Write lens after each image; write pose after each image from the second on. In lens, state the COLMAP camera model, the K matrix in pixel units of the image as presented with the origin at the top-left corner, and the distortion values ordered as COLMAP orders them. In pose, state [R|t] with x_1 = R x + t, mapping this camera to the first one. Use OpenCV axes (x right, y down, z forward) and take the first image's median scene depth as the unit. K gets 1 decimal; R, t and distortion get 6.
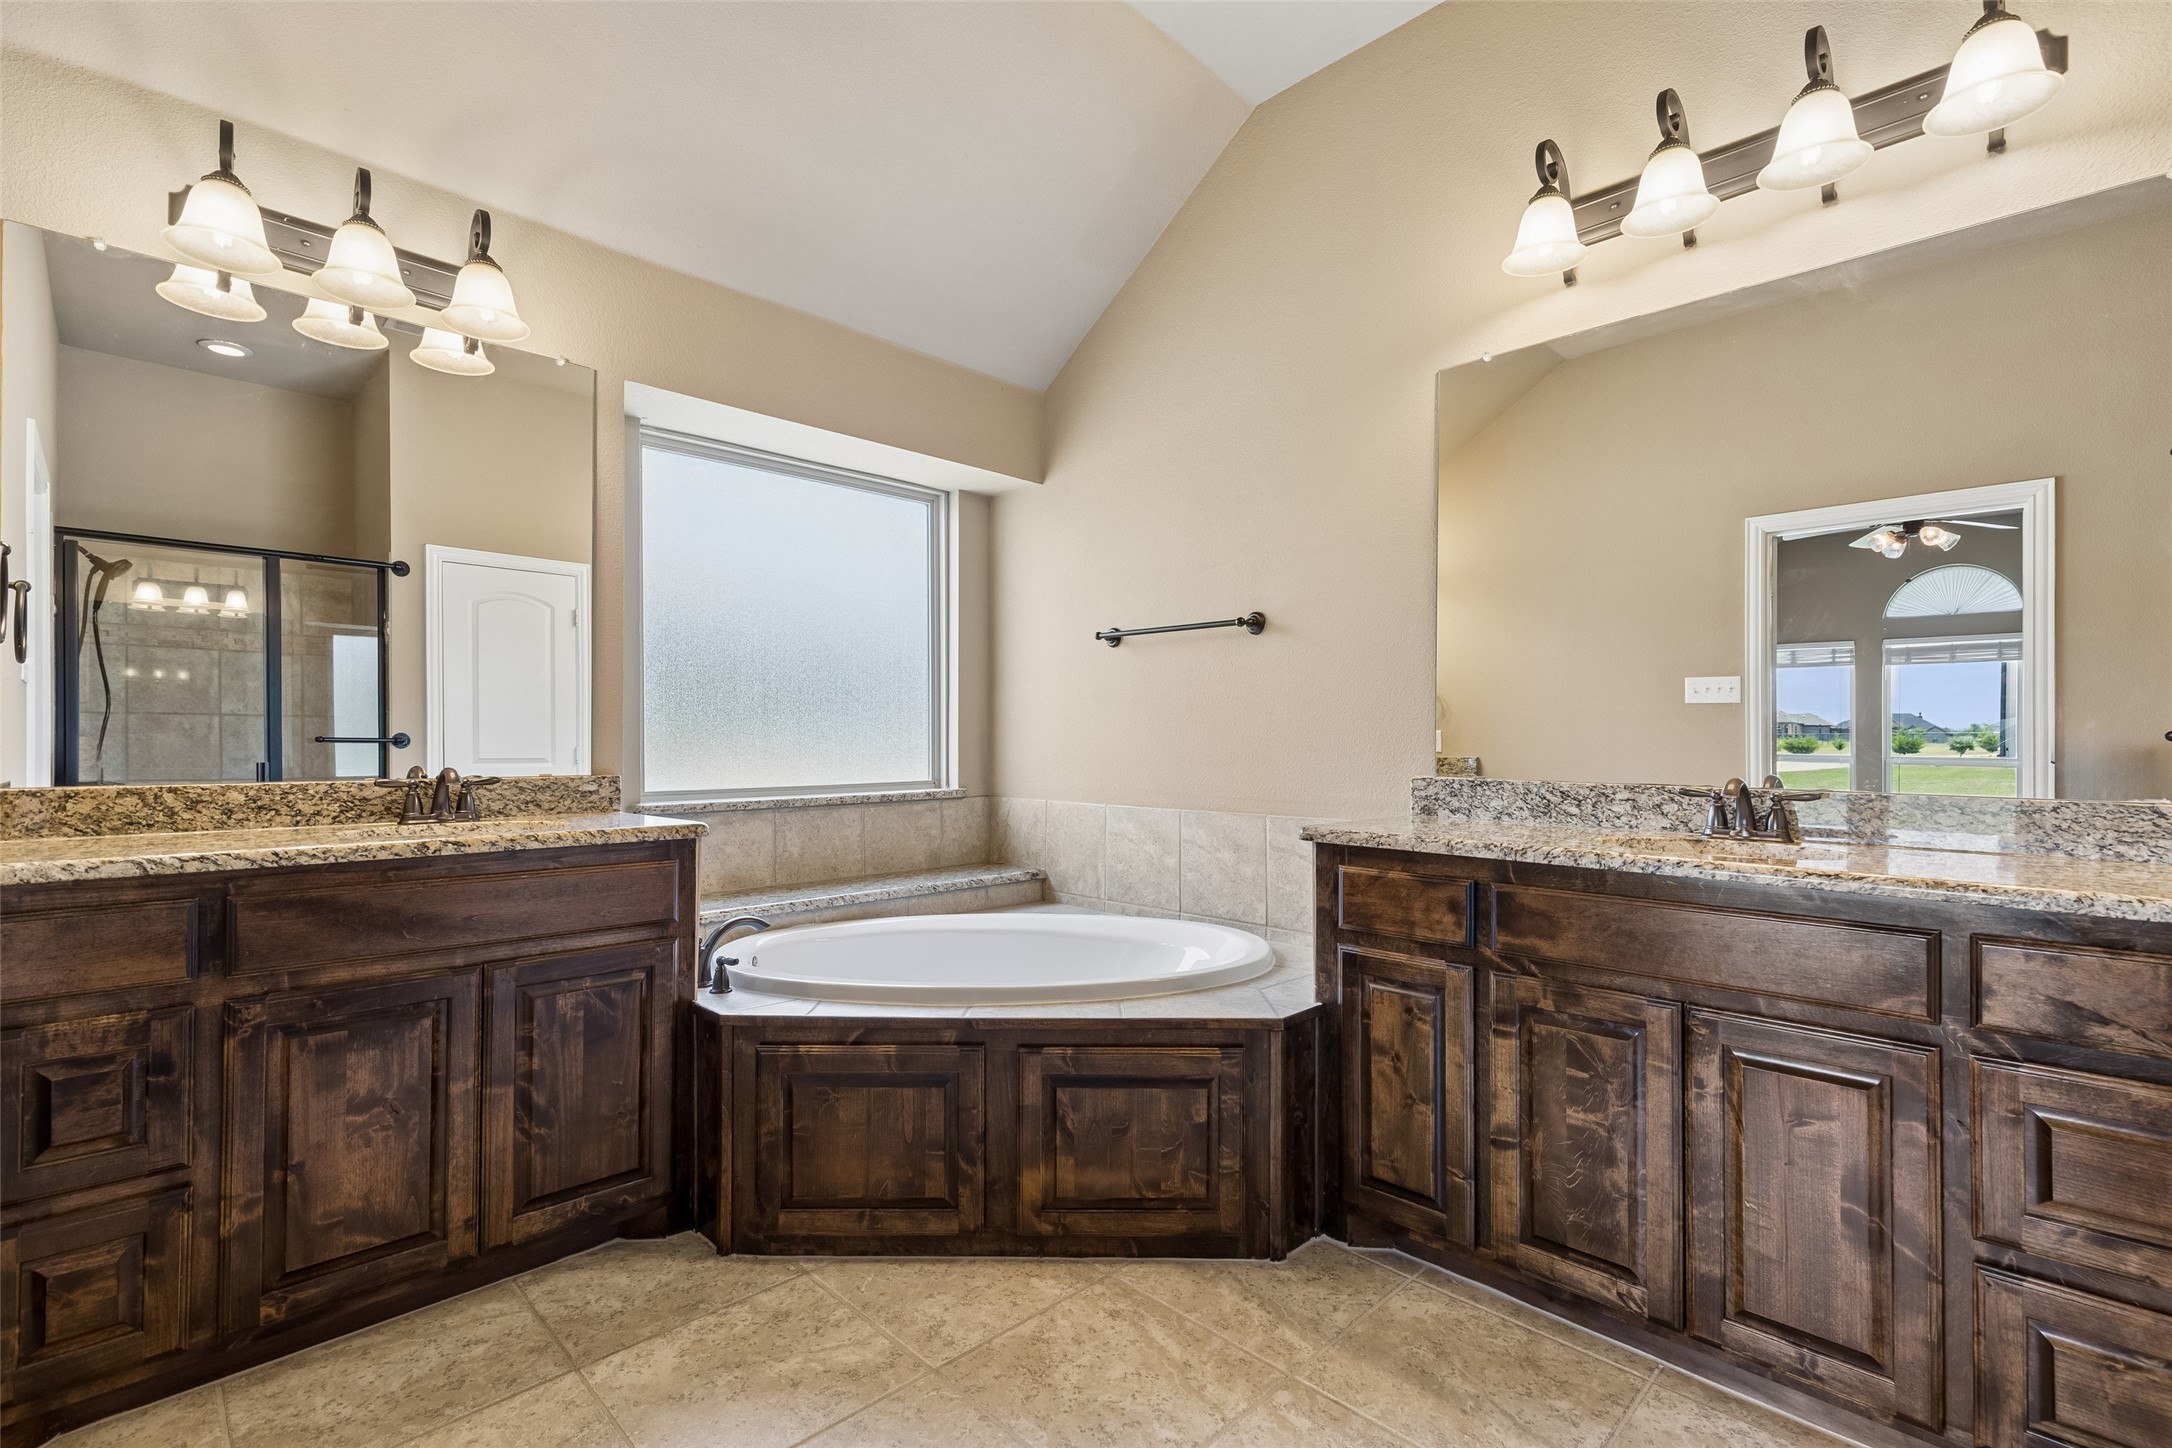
lens RADIAL K [[980.6, 0, 1081.9], [0, 980.6, 733.9], [0, 0, 1]] dist [0.012972, -0.001626]
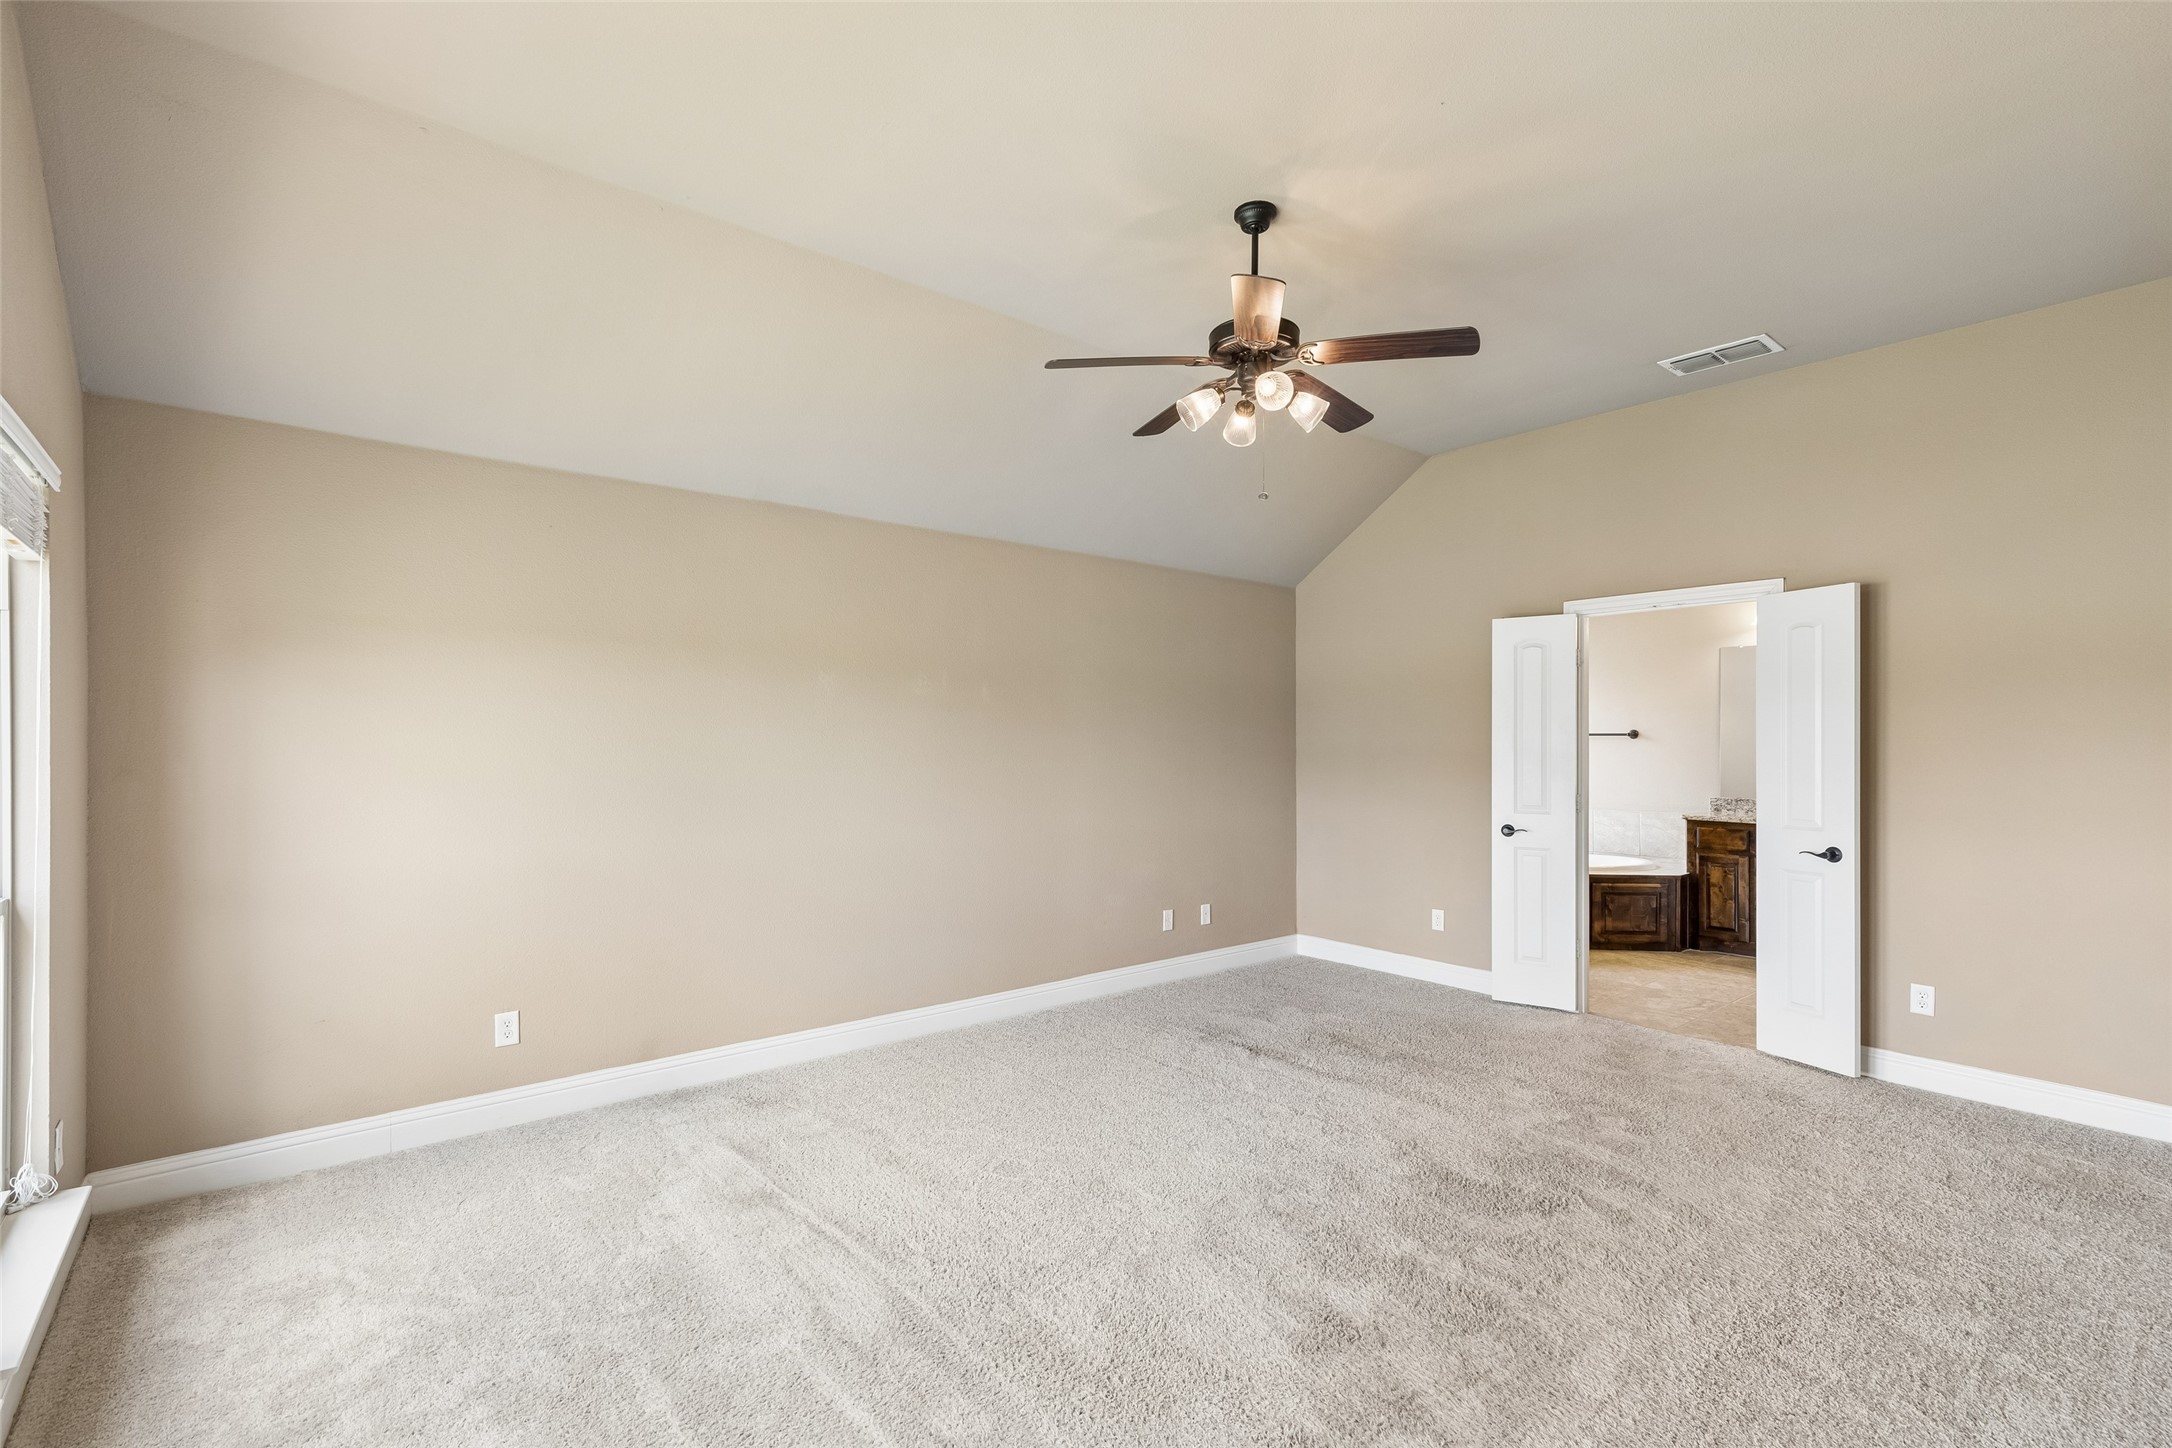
lens RADIAL K [[980.6, 0, 1081.2], [0, 980.6, 723.9], [0, 0, 1]] dist [0.012972, -0.001626]
pose [[0.993546, -0.006073, -0.113266, -1.352908], [0.004942, 0.999935, -0.010261, -0.174903], [0.113321, 0.009635, 0.993512, -2.379320]]
